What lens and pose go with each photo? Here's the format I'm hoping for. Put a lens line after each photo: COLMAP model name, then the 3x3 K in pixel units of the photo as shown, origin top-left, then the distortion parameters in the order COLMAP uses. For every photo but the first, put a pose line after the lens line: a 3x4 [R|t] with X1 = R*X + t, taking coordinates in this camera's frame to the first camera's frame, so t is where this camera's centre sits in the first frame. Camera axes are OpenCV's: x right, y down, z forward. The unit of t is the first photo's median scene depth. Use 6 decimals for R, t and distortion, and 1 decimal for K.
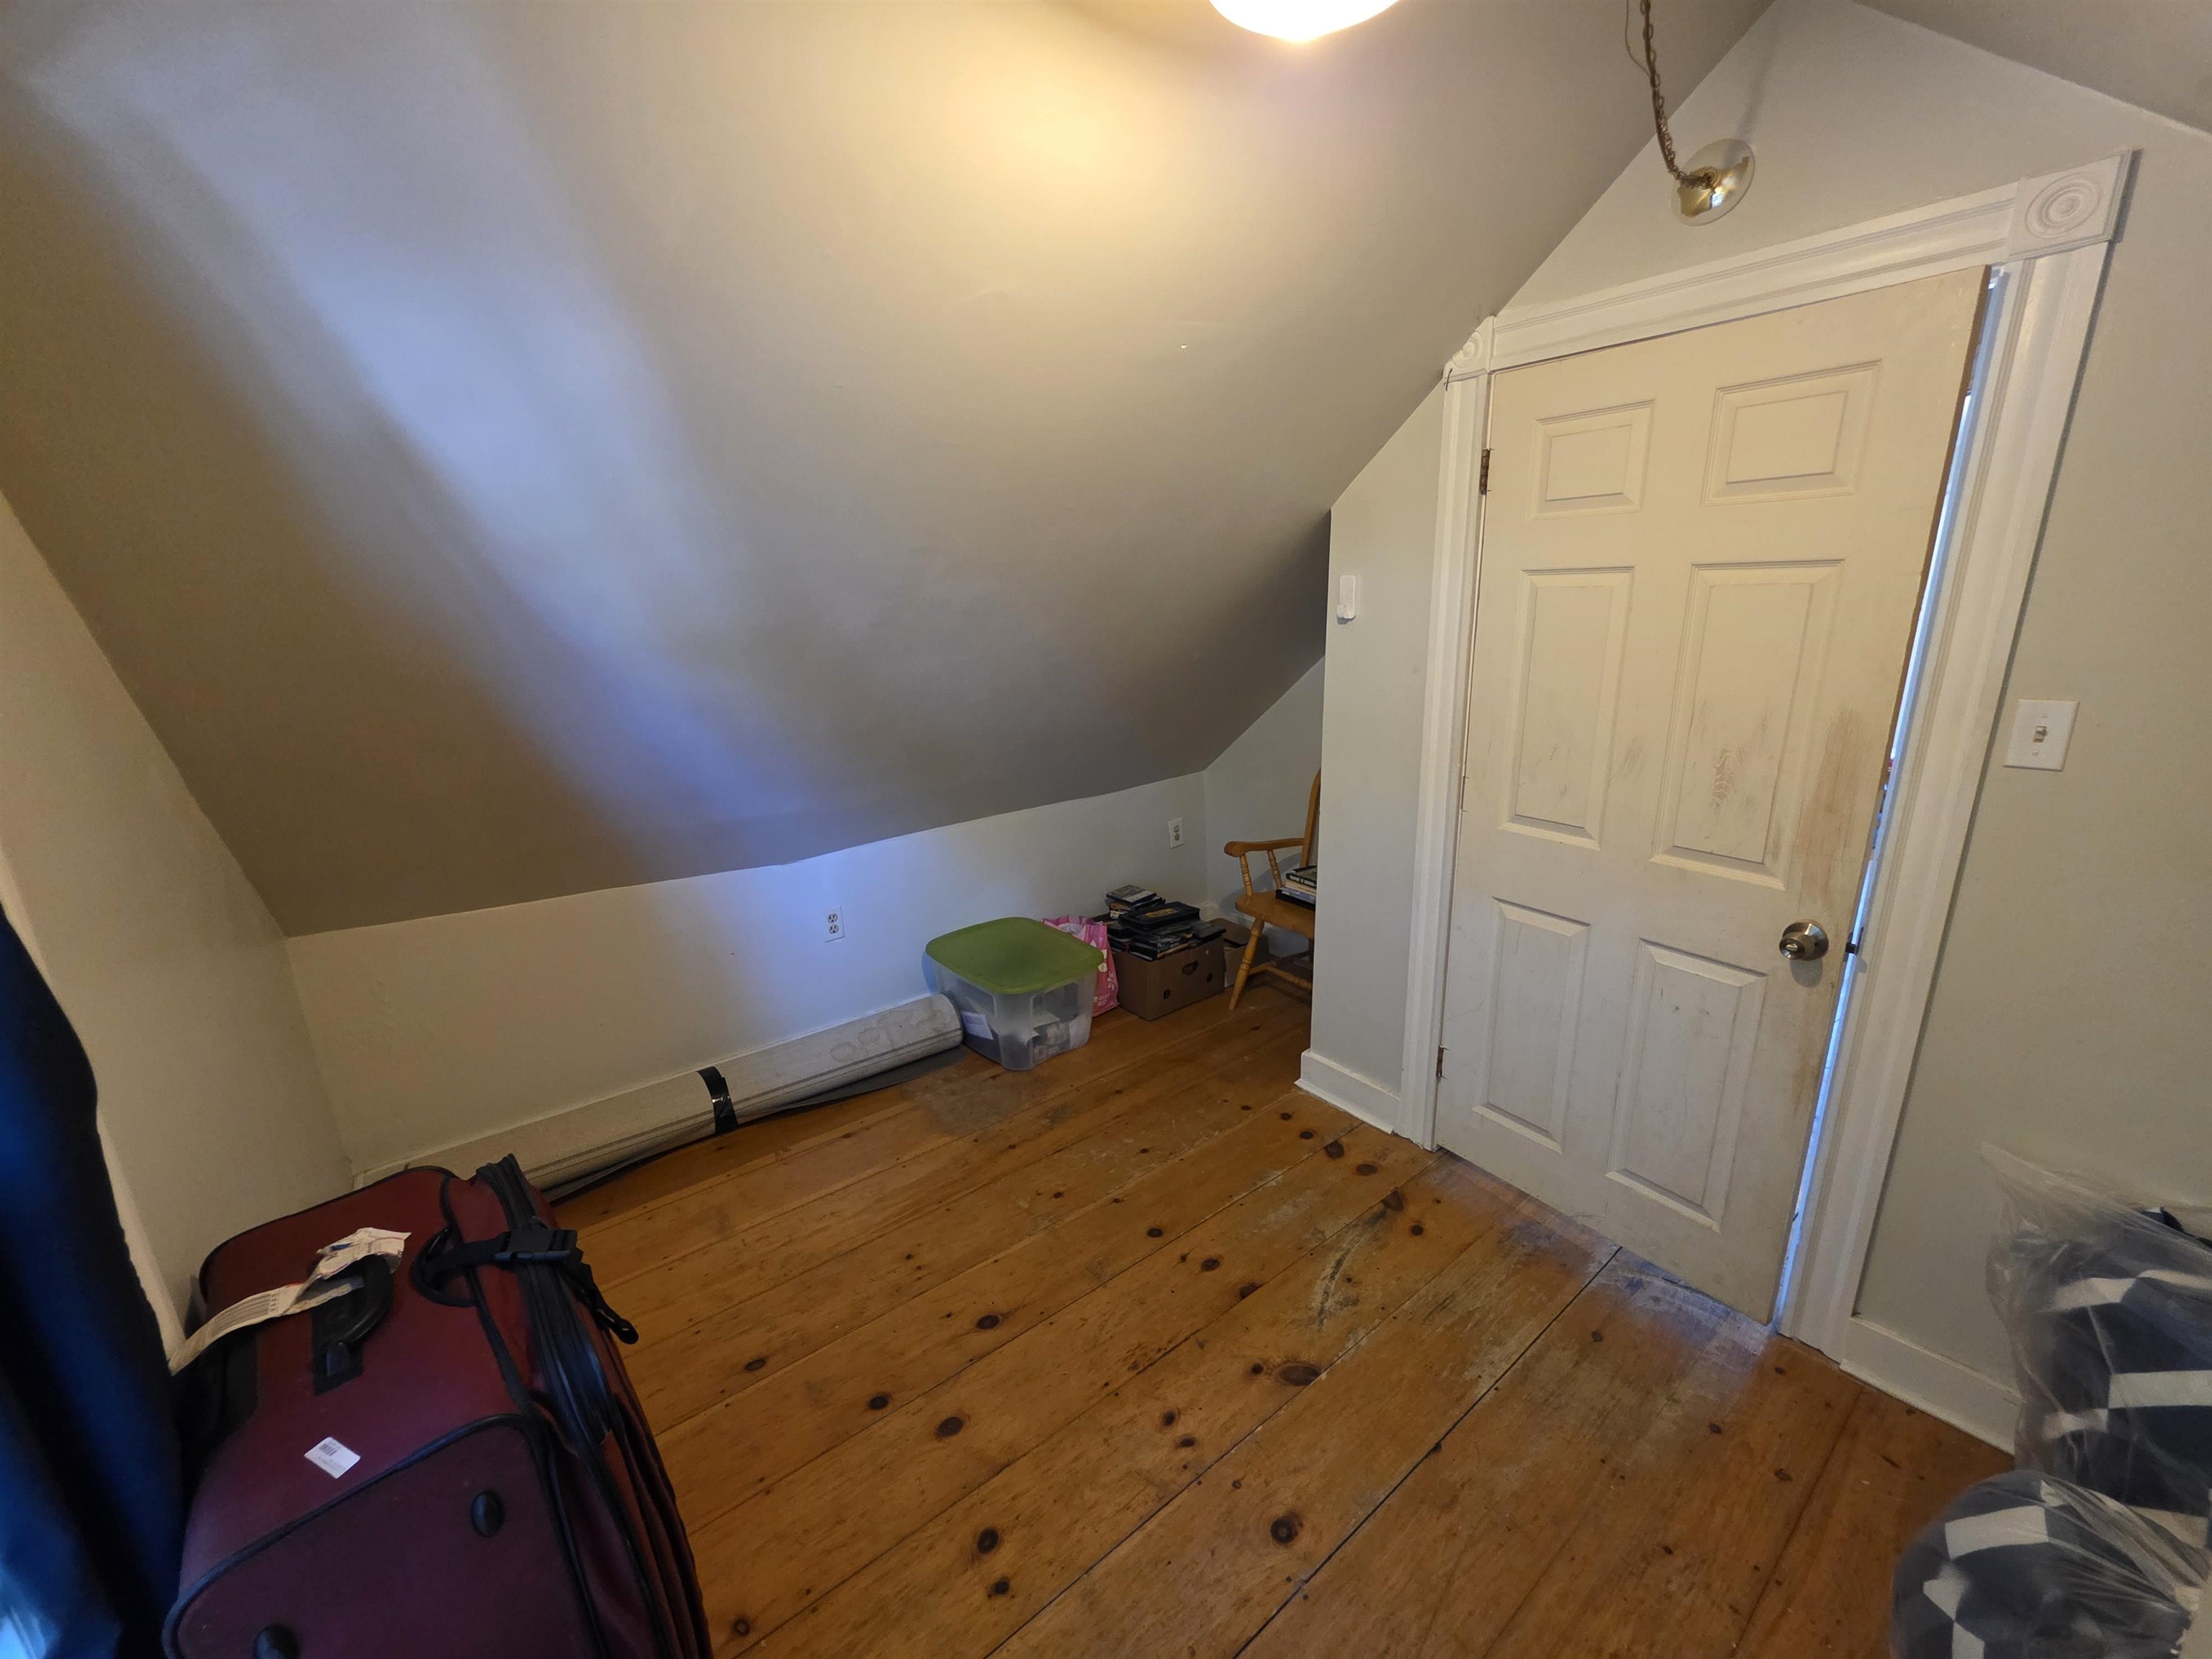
lens RADIAL K [[885.6, 0, 1106.0], [0, 885.6, 829.5], [0, 0, 1]] dist [0.000573, 0.000132]
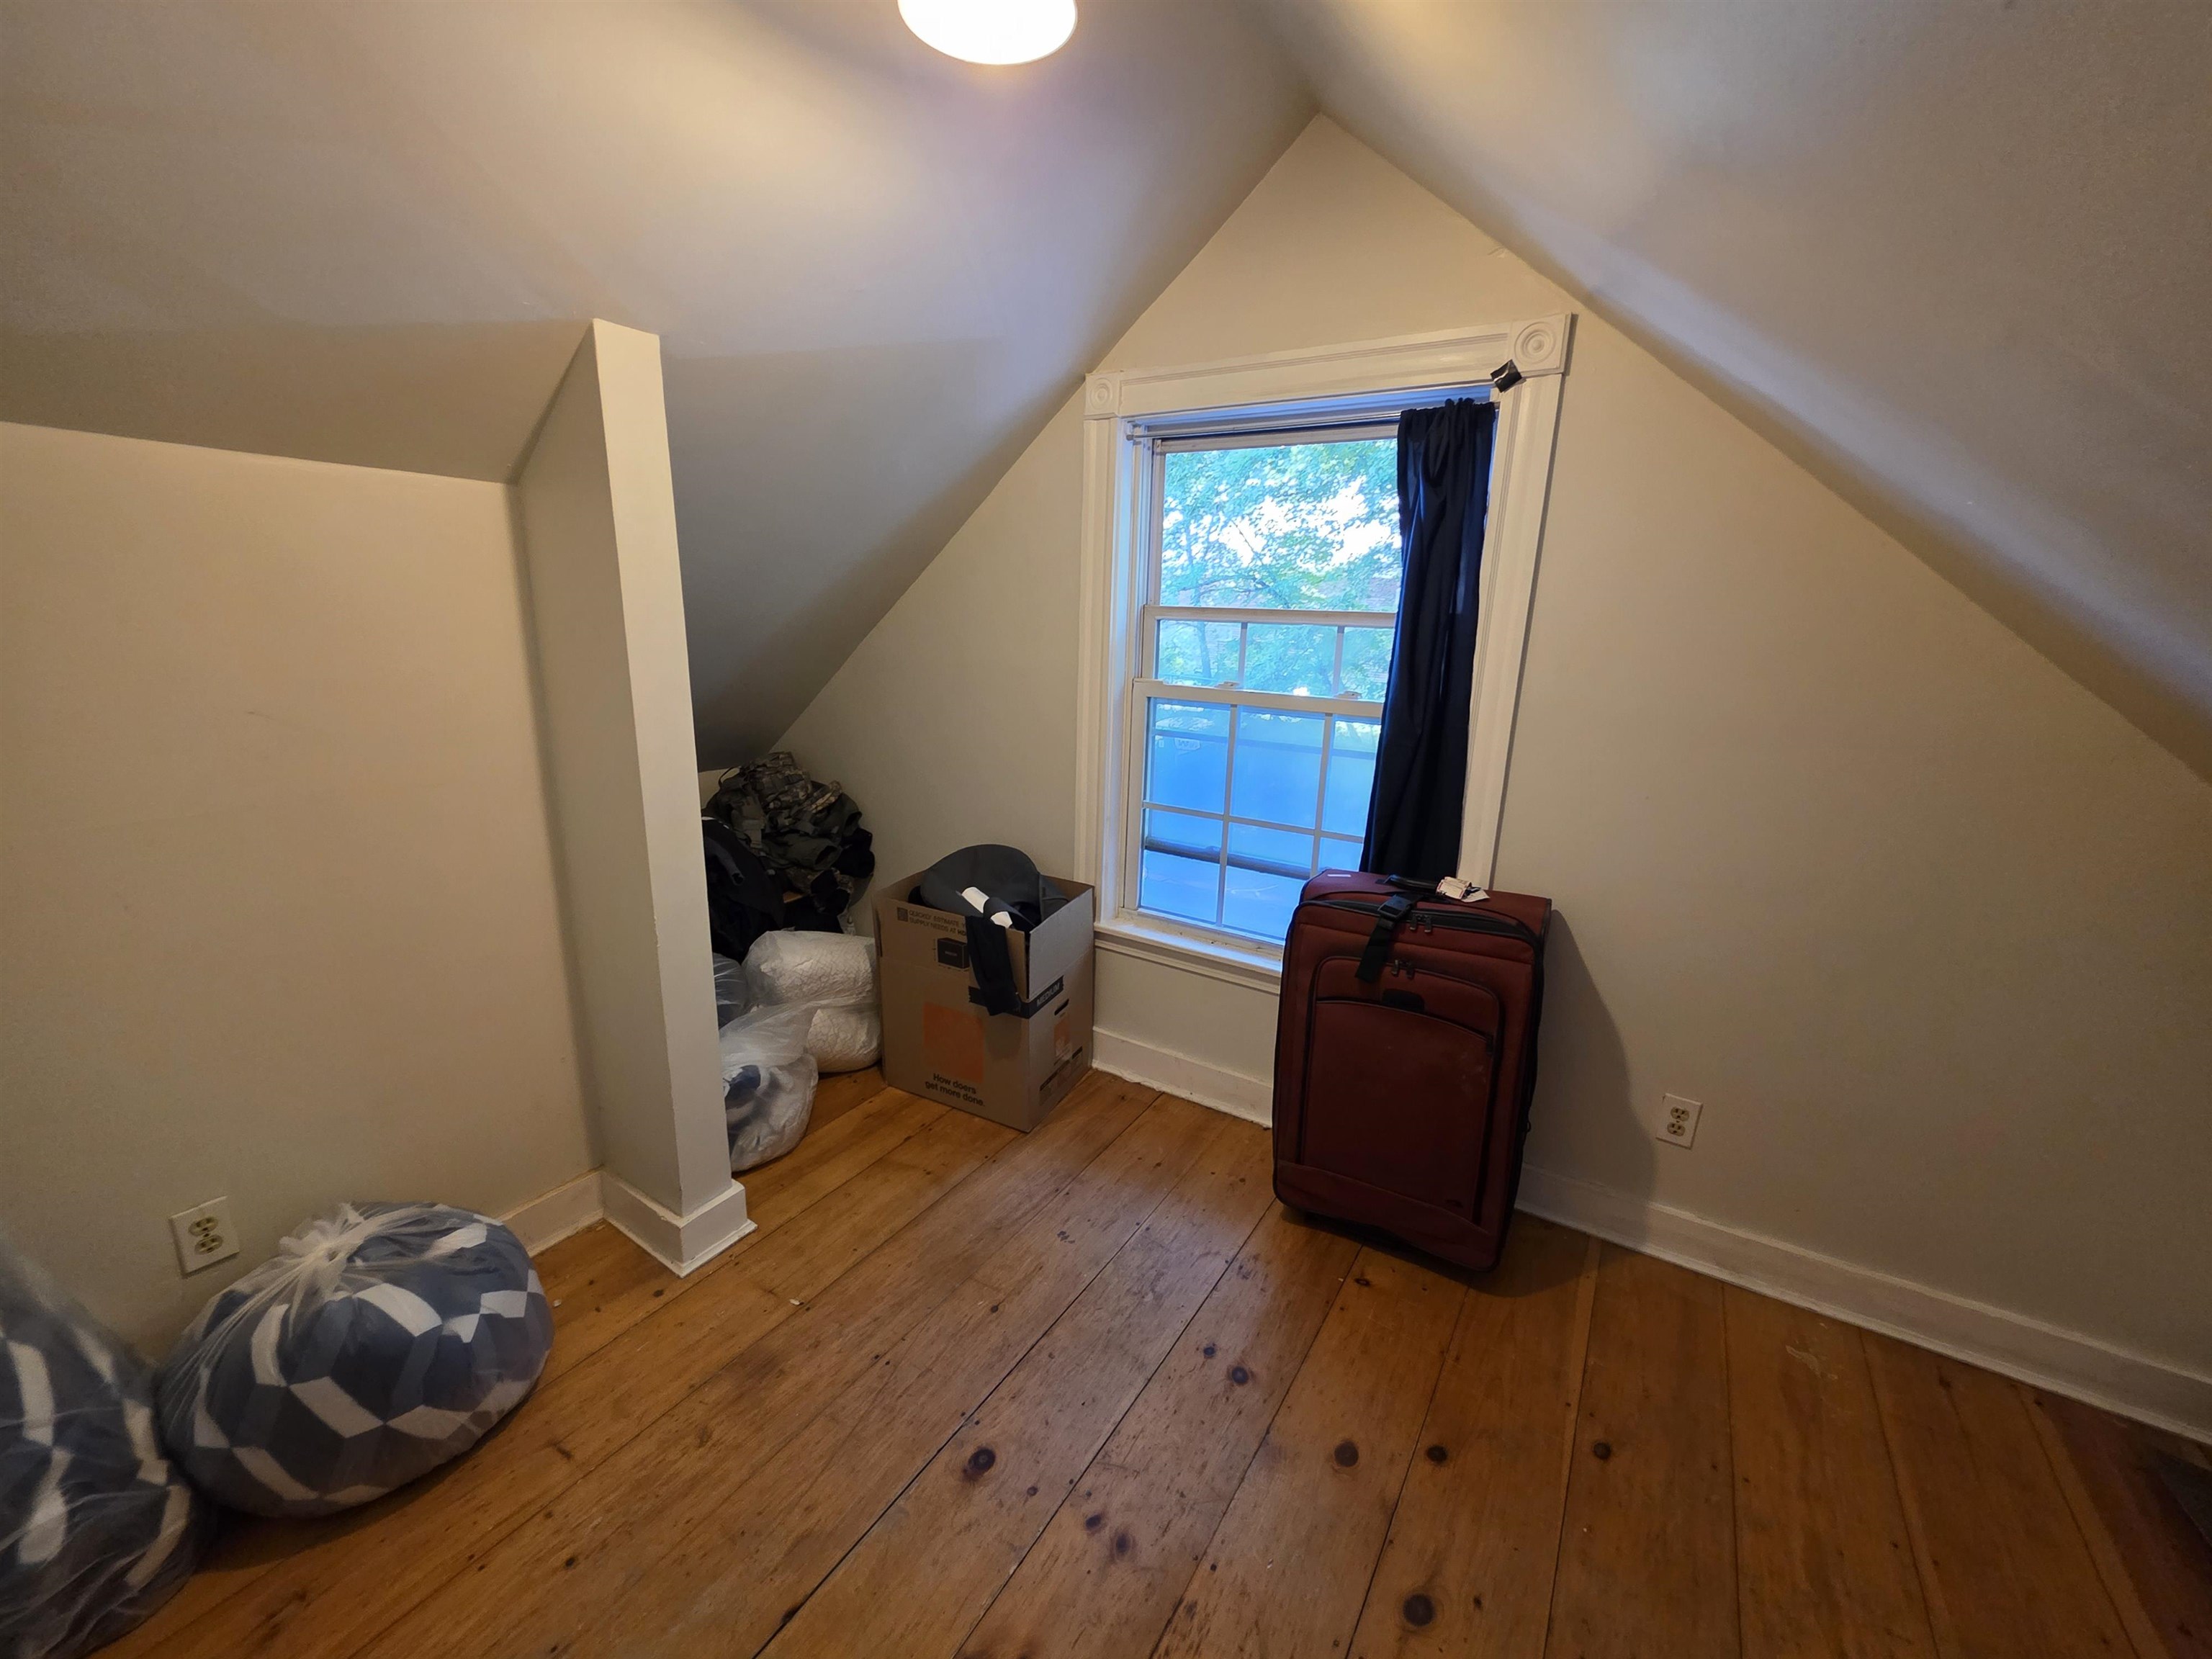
lens RADIAL K [[885.6, 0, 1106.0], [0, 885.6, 829.5], [0, 0, 1]] dist [0.000573, 0.000132]
pose [[-0.946162, 0.077818, -0.314200, 0.315824], [-0.090737, 0.867993, 0.488216, -0.327565], [0.310715, 0.490441, -0.814201, 1.454578]]
